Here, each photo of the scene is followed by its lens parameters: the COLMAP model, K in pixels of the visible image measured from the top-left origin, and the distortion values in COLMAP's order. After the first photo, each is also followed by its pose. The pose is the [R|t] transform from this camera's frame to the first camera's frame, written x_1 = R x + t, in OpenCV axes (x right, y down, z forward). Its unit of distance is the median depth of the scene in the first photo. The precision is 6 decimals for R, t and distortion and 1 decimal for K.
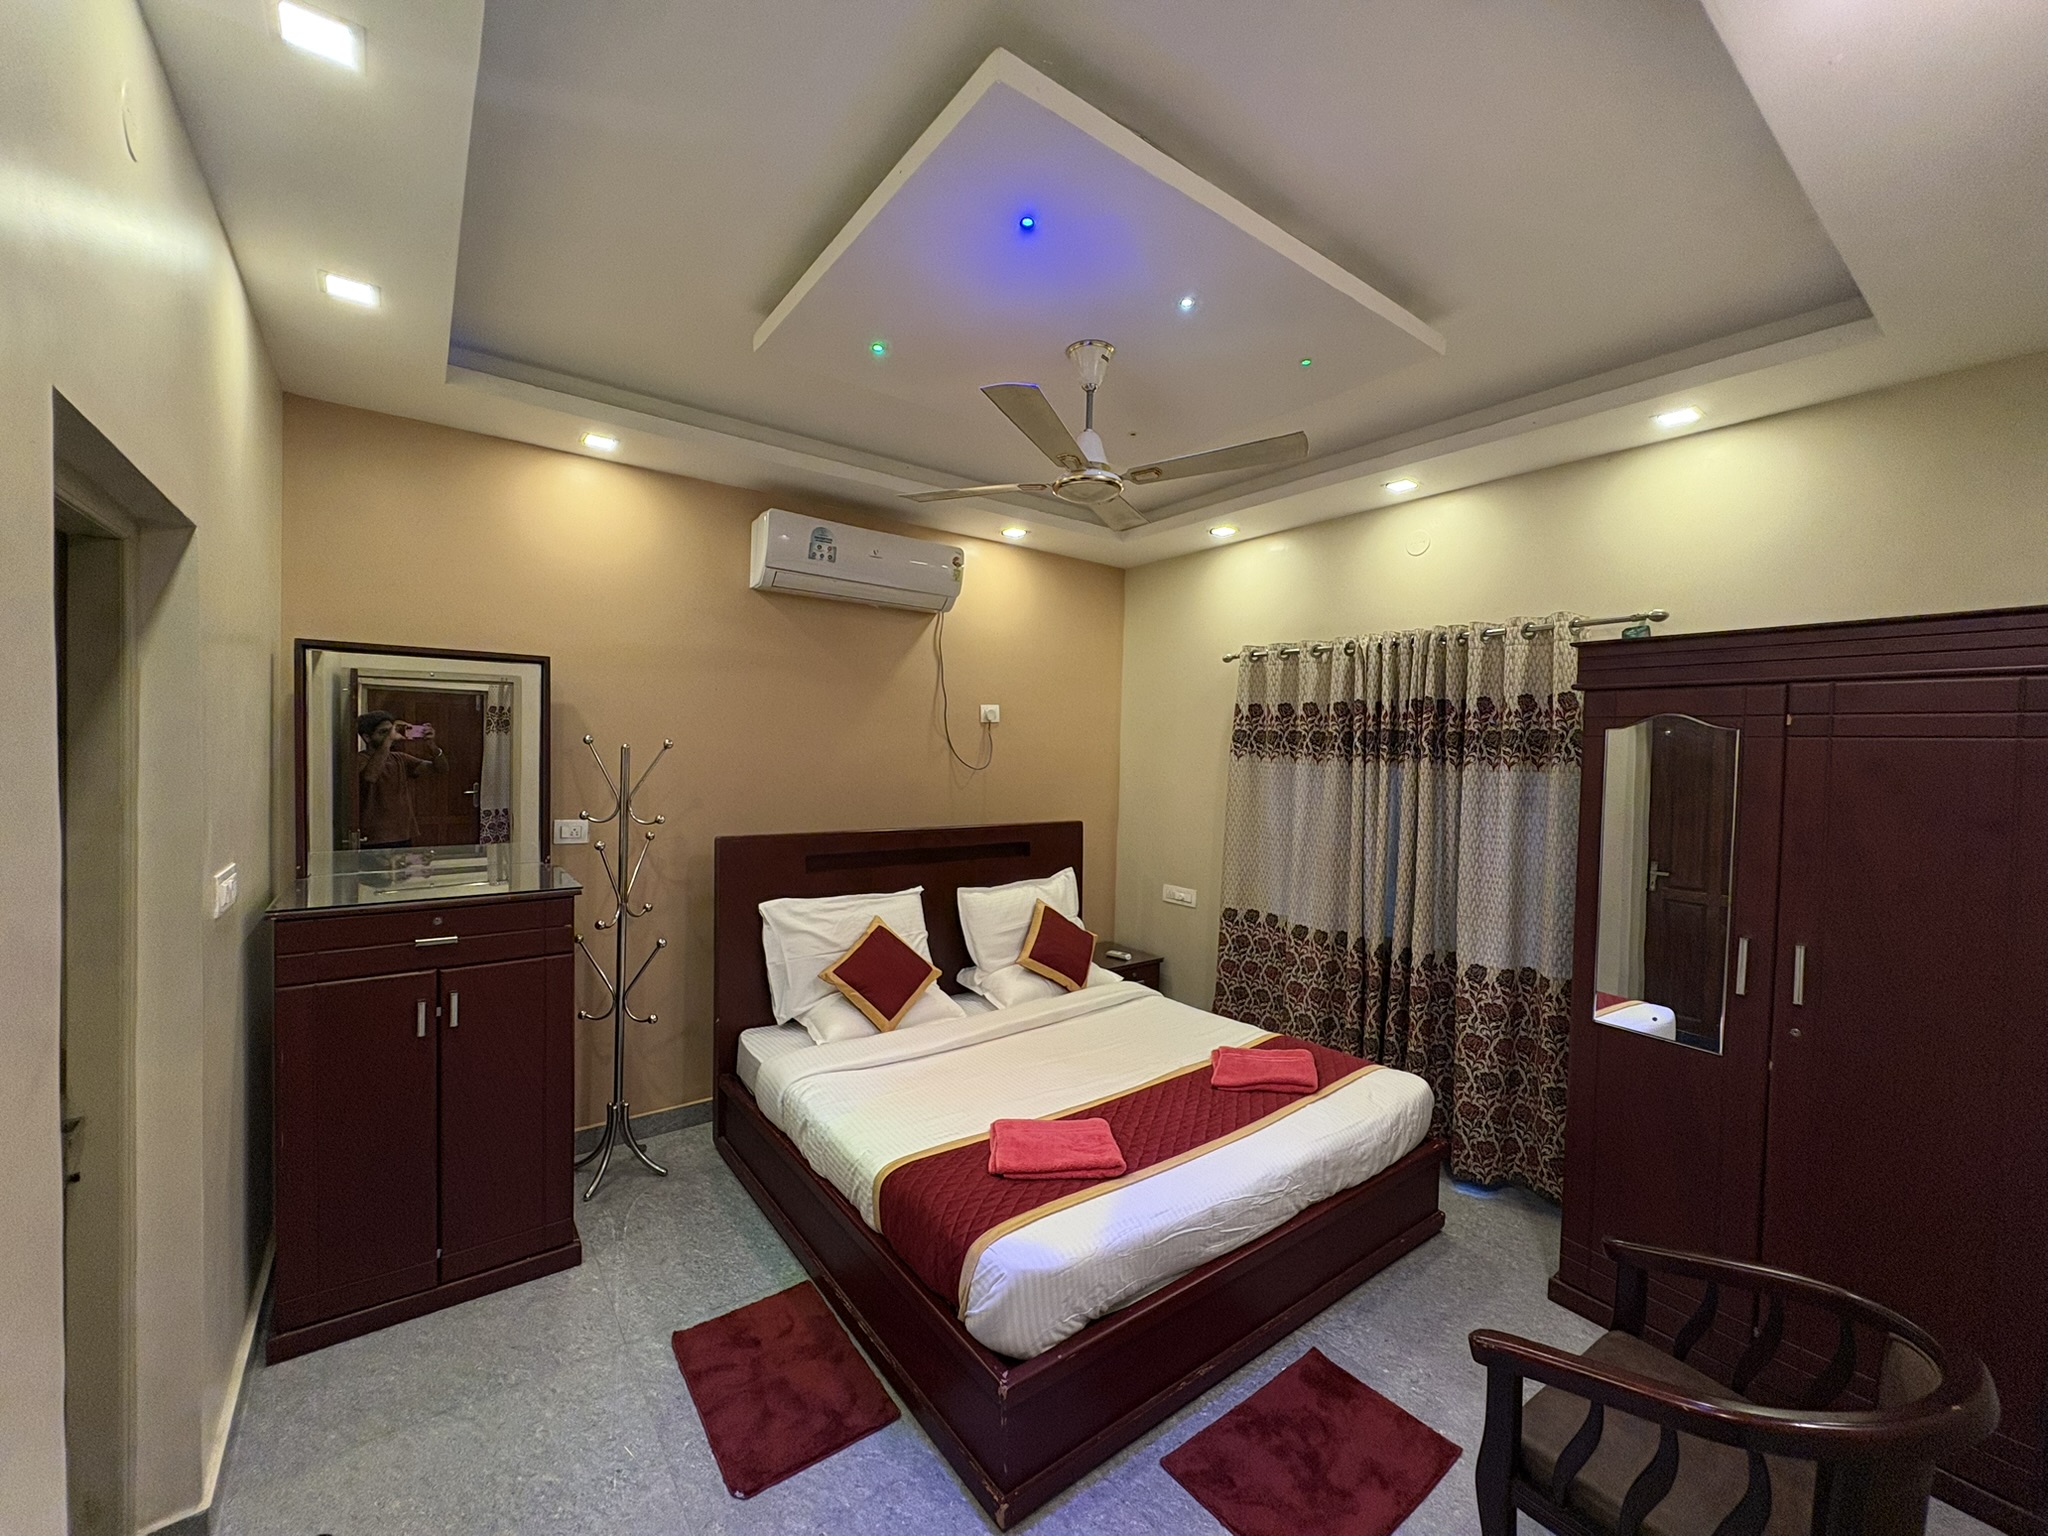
lens RADIAL K [[806.3, 0, 1027.3], [0, 806.3, 763.5], [0, 0, 1]] dist [-0.000100, 0.000334]
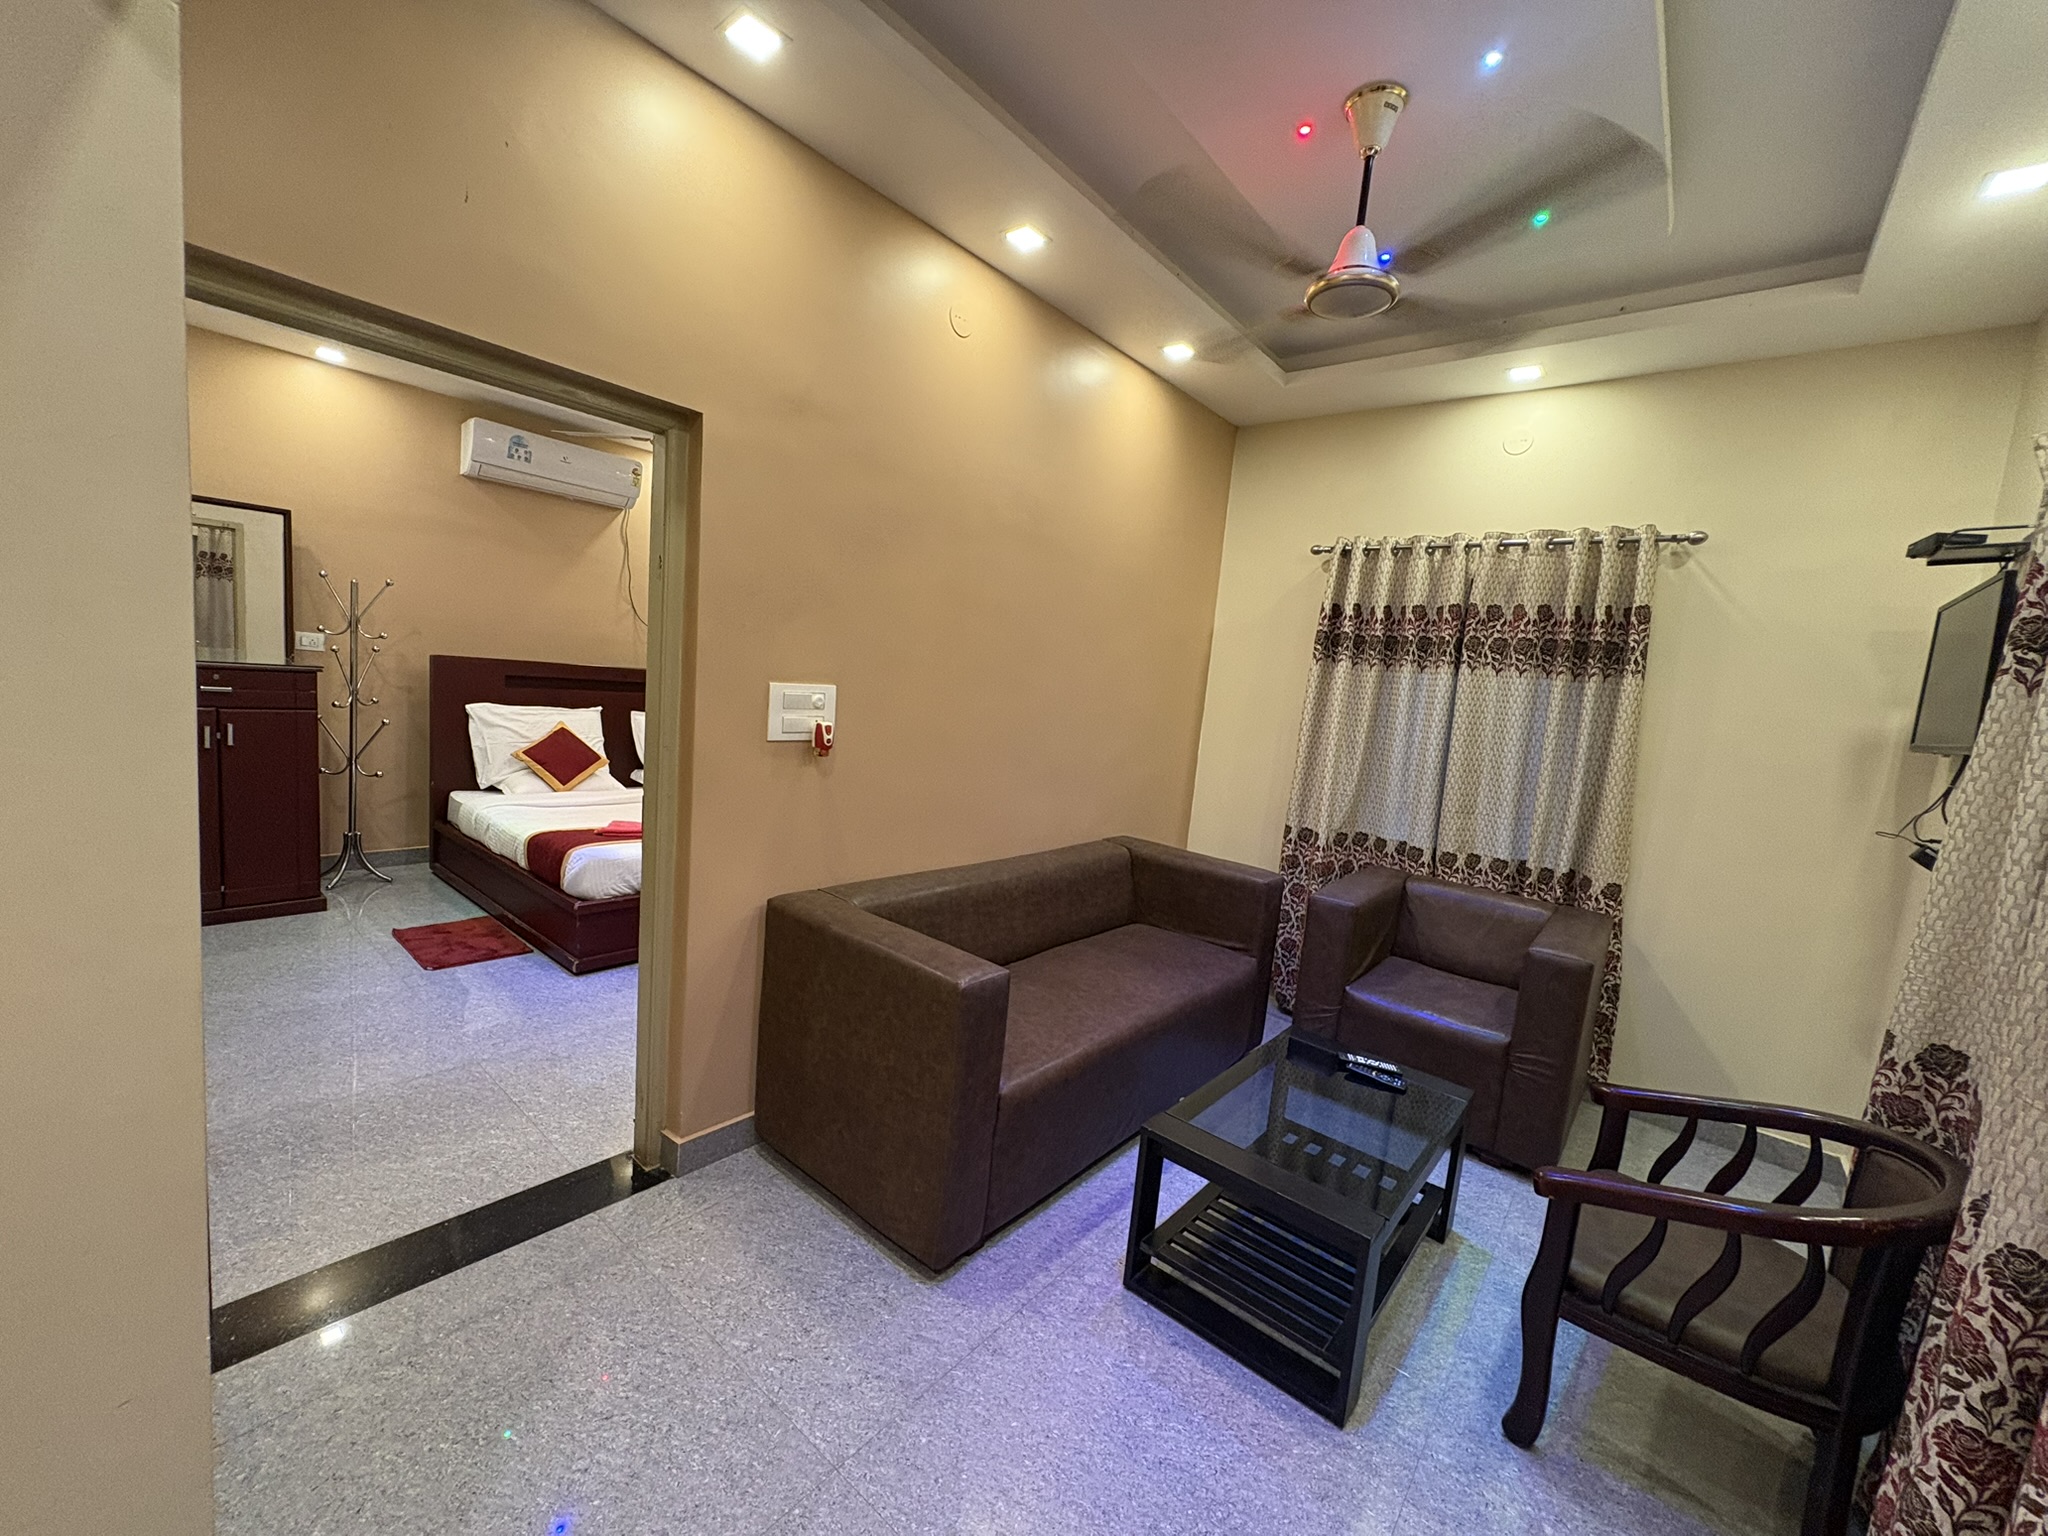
lens RADIAL K [[806.3, 0, 1024.5], [0, 806.3, 764.9], [0, 0, 1]] dist [-0.000100, 0.000334]
pose [[0.972518, 0.040313, 0.229310, 0.304726], [-0.063871, 0.993305, 0.096256, 0.080428], [-0.223894, -0.108257, 0.968582, -0.611381]]
